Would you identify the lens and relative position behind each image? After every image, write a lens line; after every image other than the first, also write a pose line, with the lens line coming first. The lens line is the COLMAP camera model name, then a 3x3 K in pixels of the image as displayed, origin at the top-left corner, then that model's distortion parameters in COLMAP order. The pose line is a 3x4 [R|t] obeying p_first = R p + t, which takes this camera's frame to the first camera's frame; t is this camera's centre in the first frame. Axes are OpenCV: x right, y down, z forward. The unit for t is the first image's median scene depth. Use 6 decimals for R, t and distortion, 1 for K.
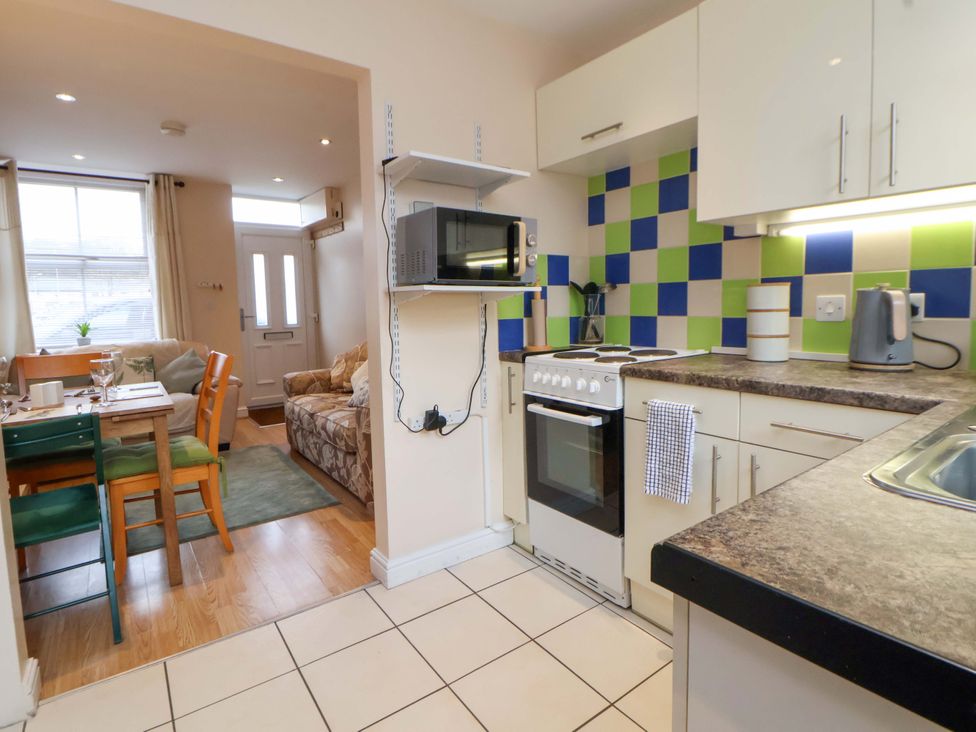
lens RADIAL K [[507.4, 0, 487.5], [0, 507.4, 348.0], [0, 0, 1]] dist [0.000371, 0.000176]
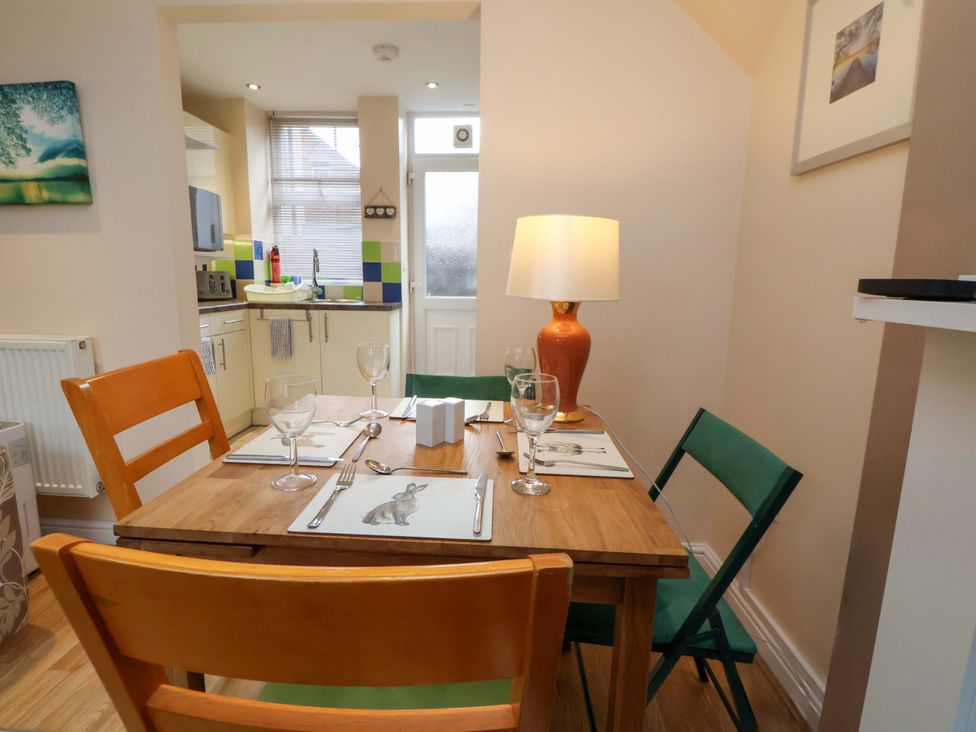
lens RADIAL K [[503.6, 0, 478.3], [0, 503.6, 366.5], [0, 0, 1]] dist [-0.000301, -0.014686]
pose [[-0.777185, -0.105137, 0.620427, -1.410119], [0.054888, 0.970860, 0.233277, -0.105622], [-0.626874, 0.215353, -0.748767, 1.555409]]
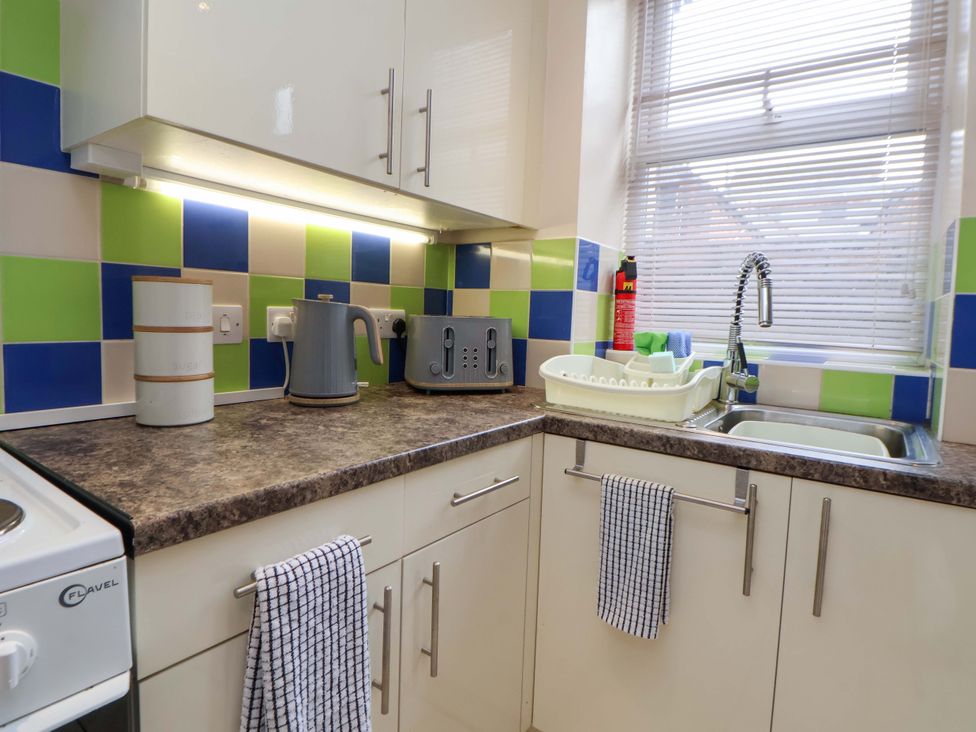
lens RADIAL K [[549.6, 0, 487.2], [0, 549.6, 353.4], [0, 0, 1]] dist [-0.001532, -0.001397]
pose [[-0.313827, -0.060134, 0.947574, -0.097784], [0.053830, 0.995260, 0.080988, -0.076967], [-0.947953, 0.076424, -0.309103, 0.871270]]
